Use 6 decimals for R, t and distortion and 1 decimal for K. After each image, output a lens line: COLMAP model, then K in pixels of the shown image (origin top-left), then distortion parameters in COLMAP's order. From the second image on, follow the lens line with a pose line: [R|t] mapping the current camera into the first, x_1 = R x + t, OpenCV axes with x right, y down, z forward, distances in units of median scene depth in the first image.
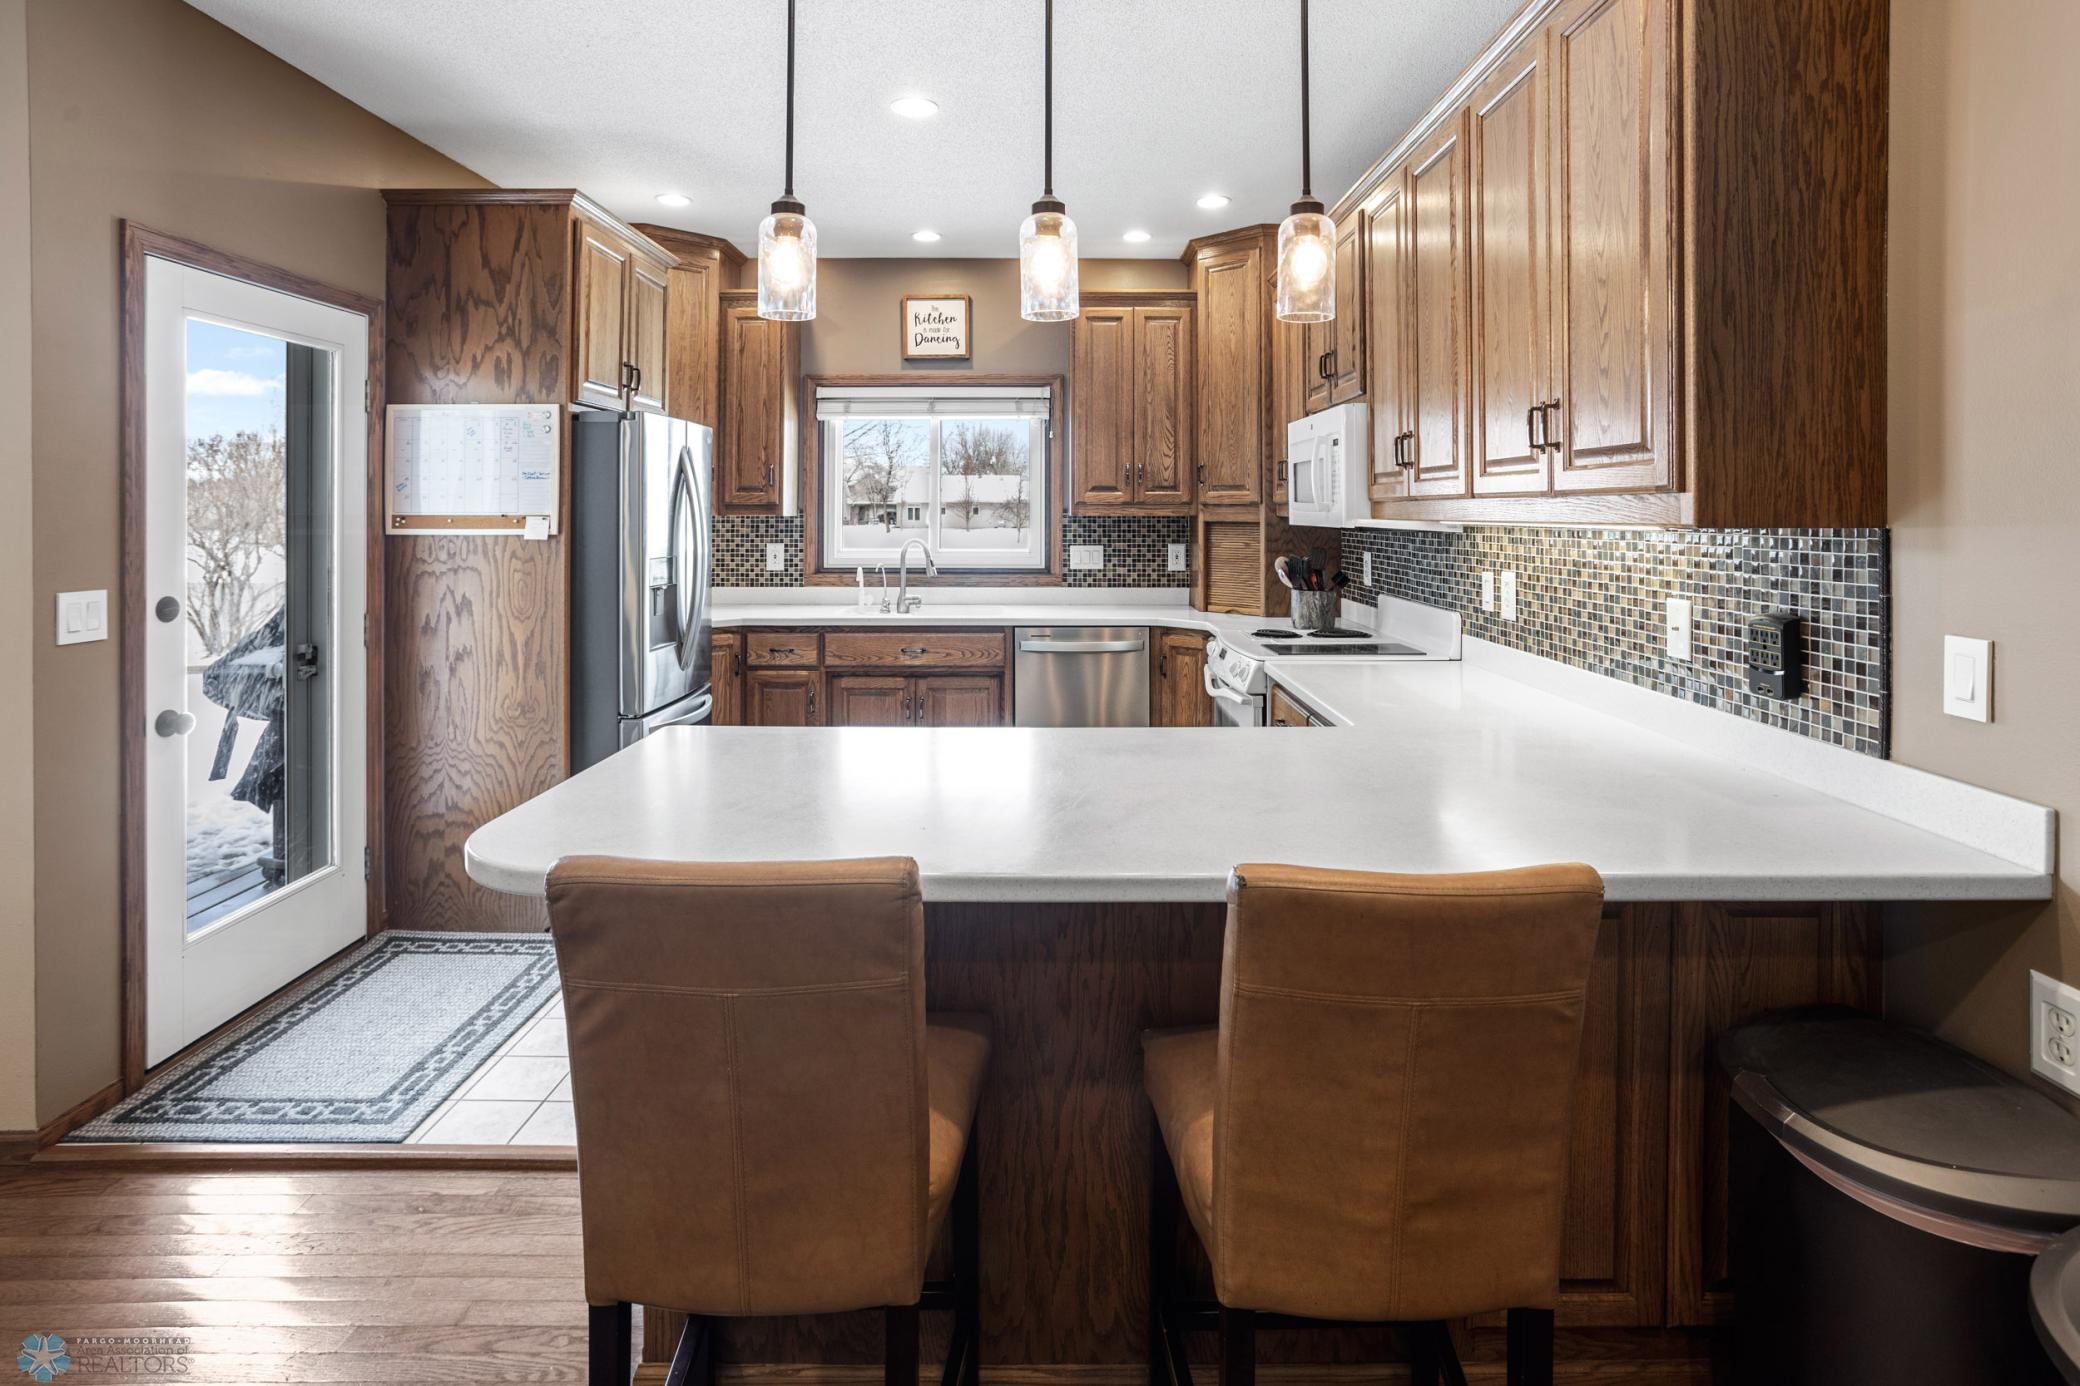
lens RADIAL K [[1019.5, 0, 1045.3], [0, 1019.5, 635.3], [0, 0, 1]] dist [-0.066159, 0.000268]
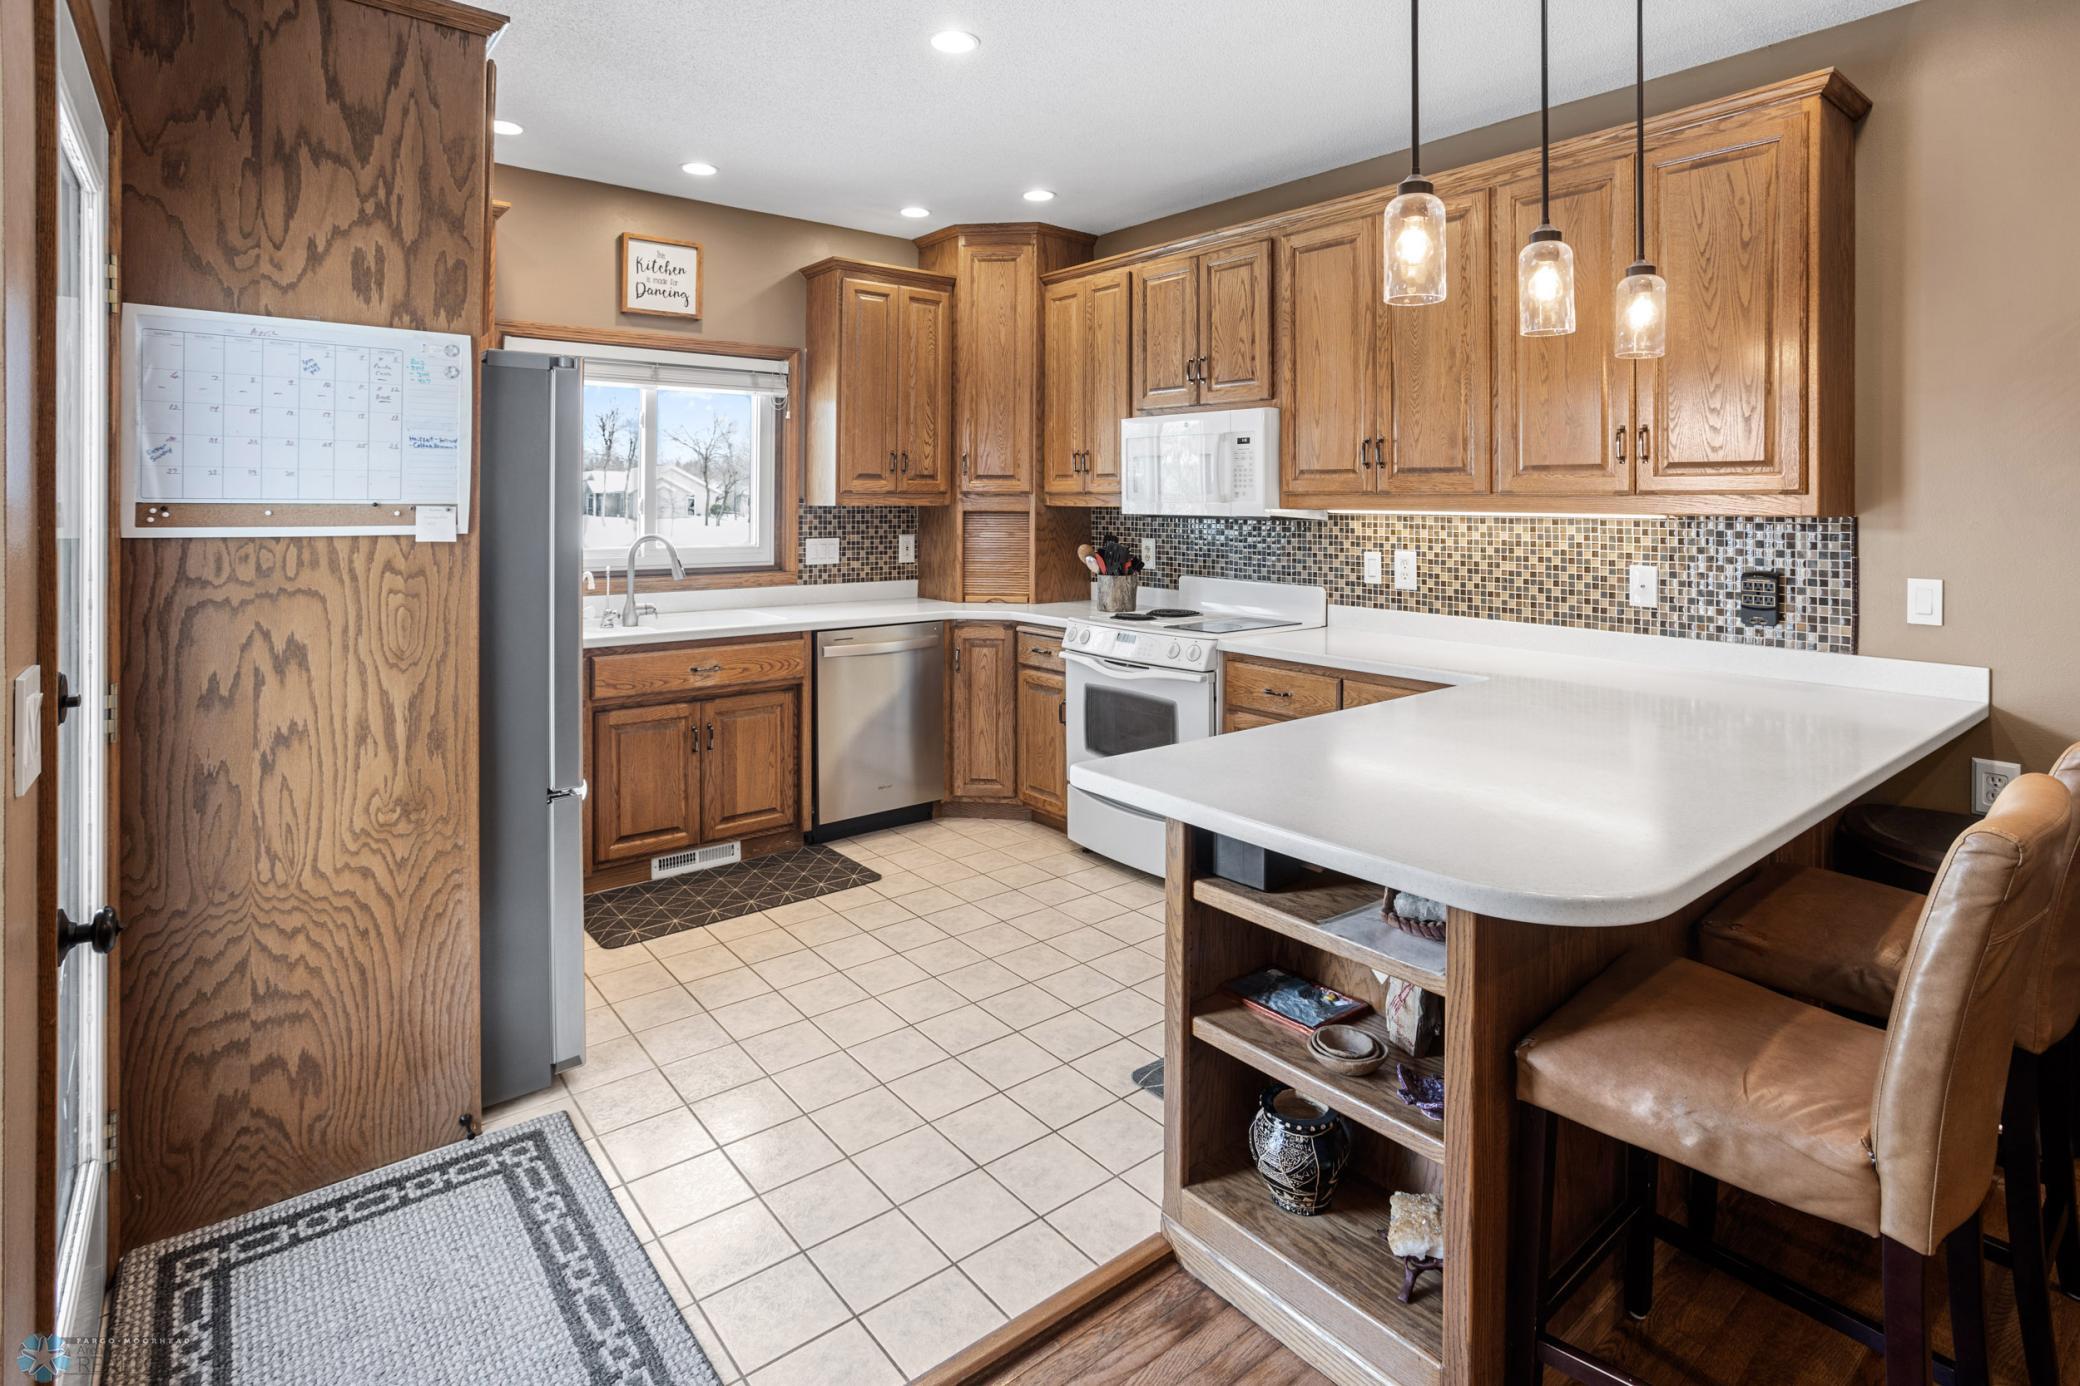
lens RADIAL K [[1039.8, 0, 1042.1], [0, 1039.8, 618.7], [0, 0, 1]] dist [-0.060859, 0.020005]
pose [[0.780364, -0.066625, 0.621766, -0.605067], [0.070638, 0.997336, 0.018213, -0.030070], [-0.621323, 0.029708, 0.782991, 0.239504]]
